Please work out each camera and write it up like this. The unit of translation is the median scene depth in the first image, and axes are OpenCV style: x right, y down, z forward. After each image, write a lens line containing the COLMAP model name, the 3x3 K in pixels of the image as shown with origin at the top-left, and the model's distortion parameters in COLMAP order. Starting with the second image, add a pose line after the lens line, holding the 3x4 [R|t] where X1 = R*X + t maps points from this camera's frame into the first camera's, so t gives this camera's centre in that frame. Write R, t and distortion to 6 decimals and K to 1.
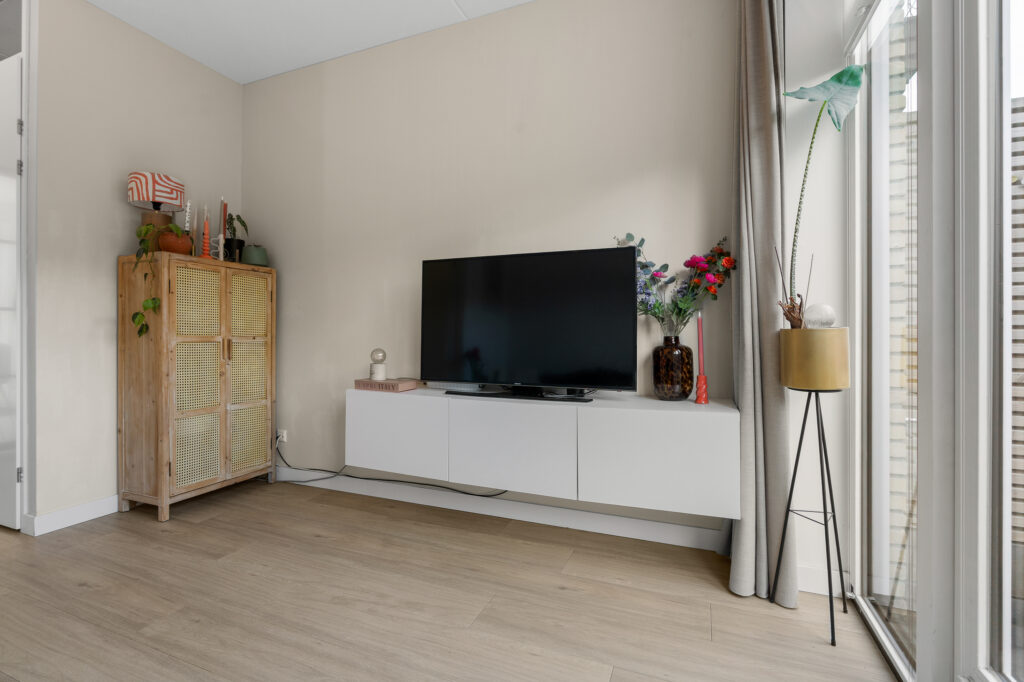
lens RADIAL K [[462.5, 0, 512.4], [0, 462.5, 335.2], [0, 0, 1]] dist [-0.002064, 0.000133]
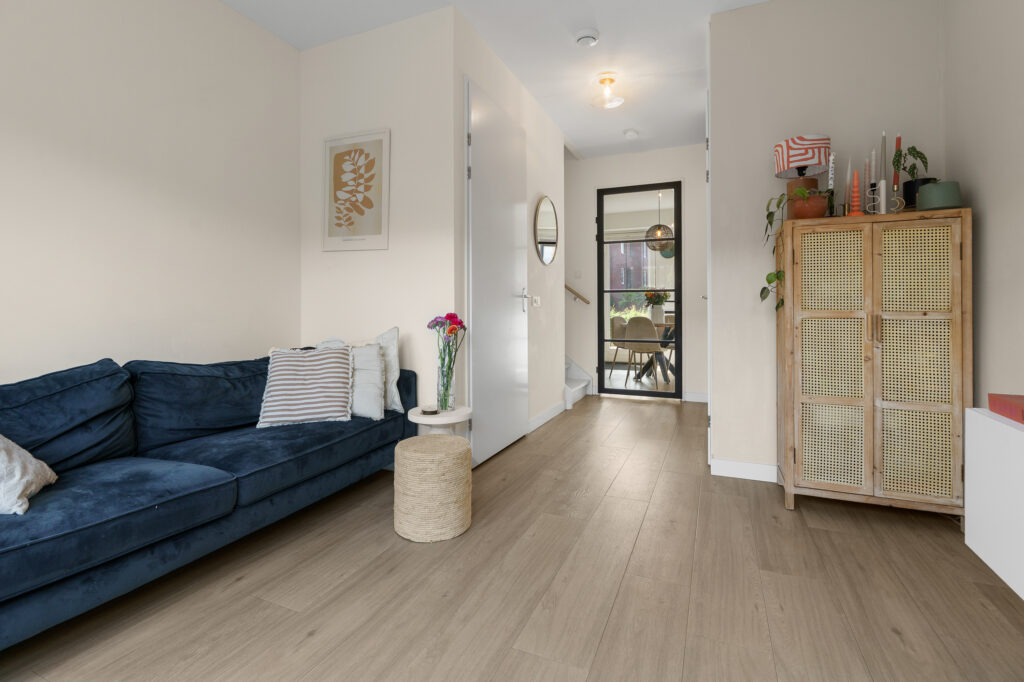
lens RADIAL K [[474.7, 0, 511.1], [0, 474.7, 308.1], [0, 0, 1]] dist [-0.003770, 0.000567]
pose [[-0.022827, -0.002537, -0.999736, 0.206605], [0.000357, 0.999997, -0.002545, -0.000979], [0.999739, -0.000415, -0.022826, 0.440982]]
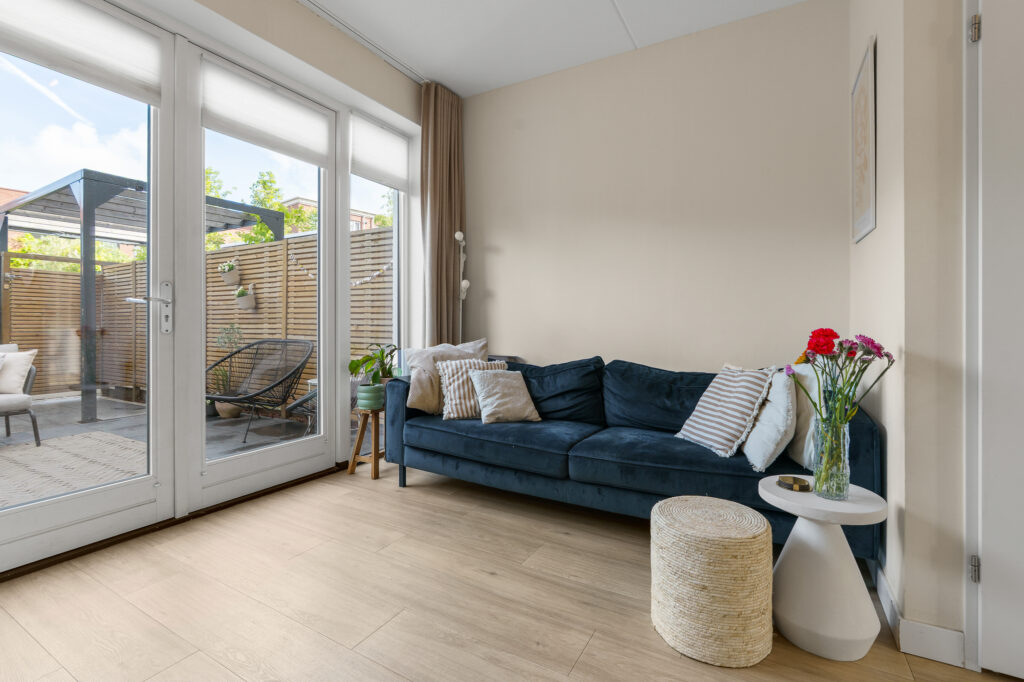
lens RADIAL K [[469.0, 0, 510.7], [0, 469.0, 324.4], [0, 0, 1]] dist [-0.003707, 0.000153]
pose [[-0.990981, -0.003432, 0.133961, -0.479123], [-0.003460, 0.999994, 0.000019, 0.003303], [-0.133960, -0.000445, -0.990987, 0.900776]]
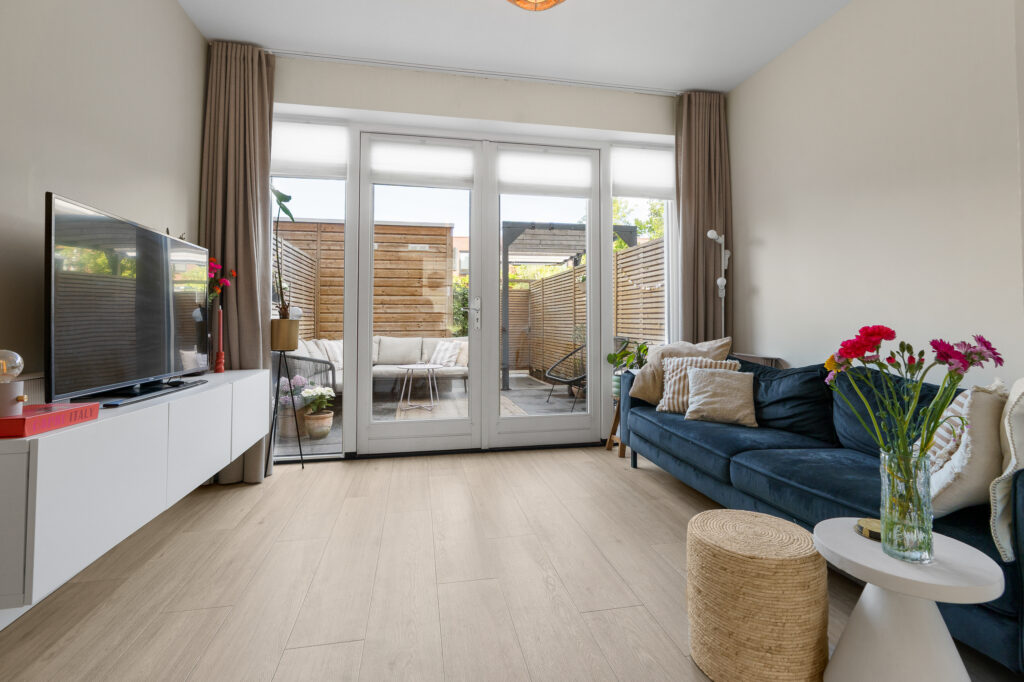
lens RADIAL K [[474.7, 0, 511.1], [0, 474.7, 308.1], [0, 0, 1]] dist [-0.003770, 0.000567]
pose [[-0.551760, 0.028586, 0.833513, -0.956482], [0.002396, 0.999463, -0.032692, 0.004817], [-0.834000, -0.016041, -0.551532, 0.812889]]
